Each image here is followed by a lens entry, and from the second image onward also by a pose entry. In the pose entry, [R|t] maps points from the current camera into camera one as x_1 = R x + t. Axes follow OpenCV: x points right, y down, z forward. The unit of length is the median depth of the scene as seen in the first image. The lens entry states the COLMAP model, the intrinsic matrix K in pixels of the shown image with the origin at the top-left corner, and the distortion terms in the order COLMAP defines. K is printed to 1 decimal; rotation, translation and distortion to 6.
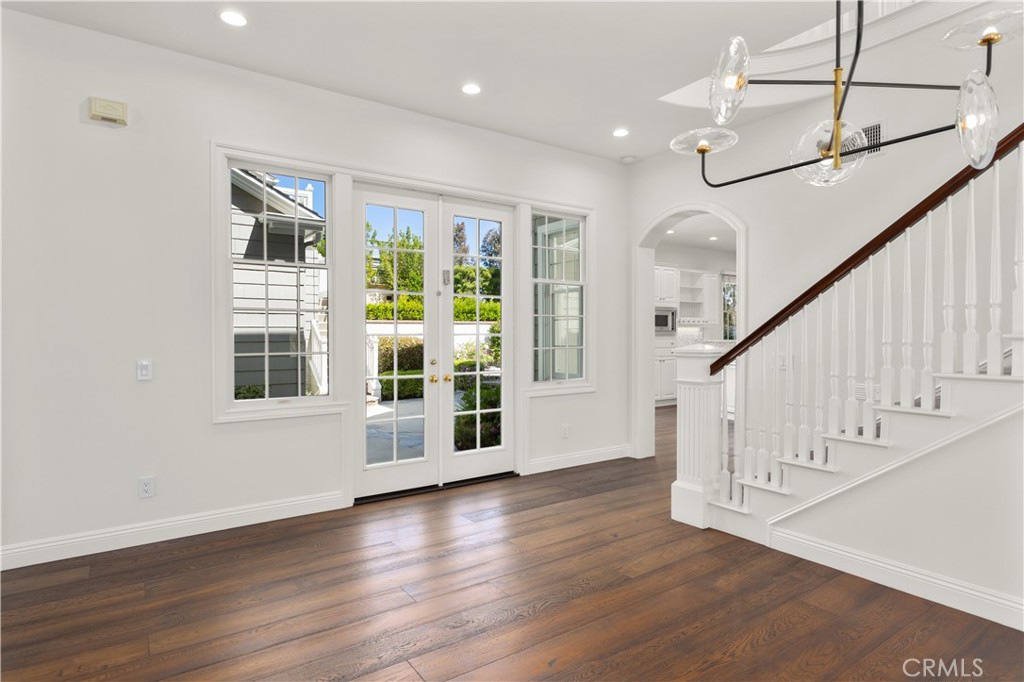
lens RADIAL K [[546.9, 0, 509.8], [0, 546.9, 340.5], [0, 0, 1]] dist [0.004450, 0.000537]
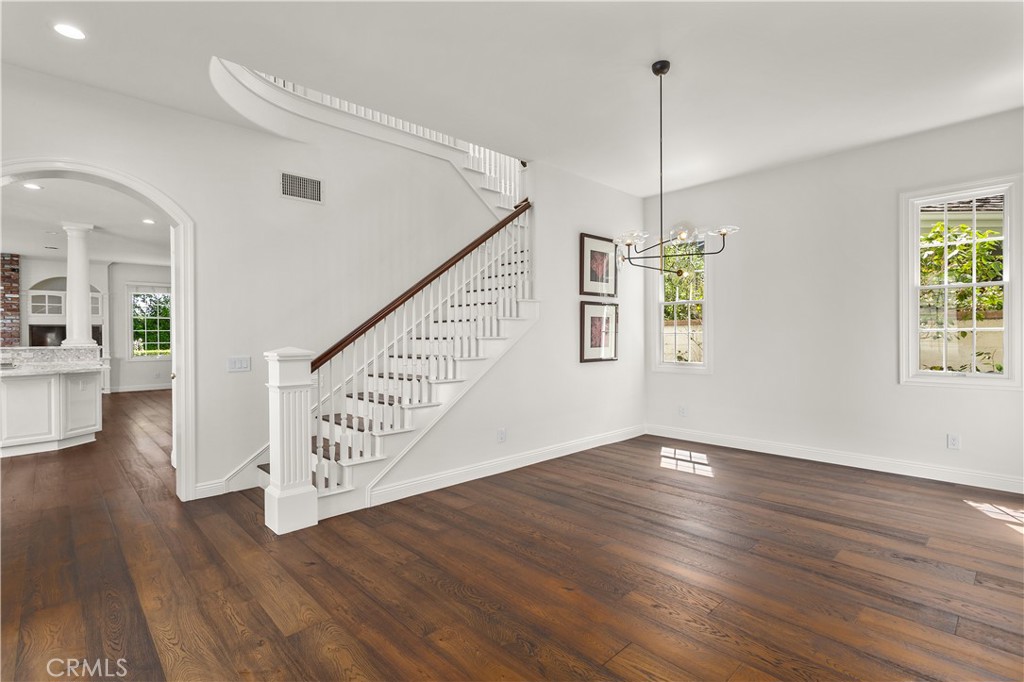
lens RADIAL K [[492.9, 0, 510.1], [0, 492.9, 339.1], [0, 0, 1]] dist [0.023615, 0.001266]
pose [[-0.149222, -0.002343, 0.988801, -0.732197], [0.012640, 0.999911, 0.004277, -0.006838], [-0.988723, 0.013137, -0.149179, 0.899266]]
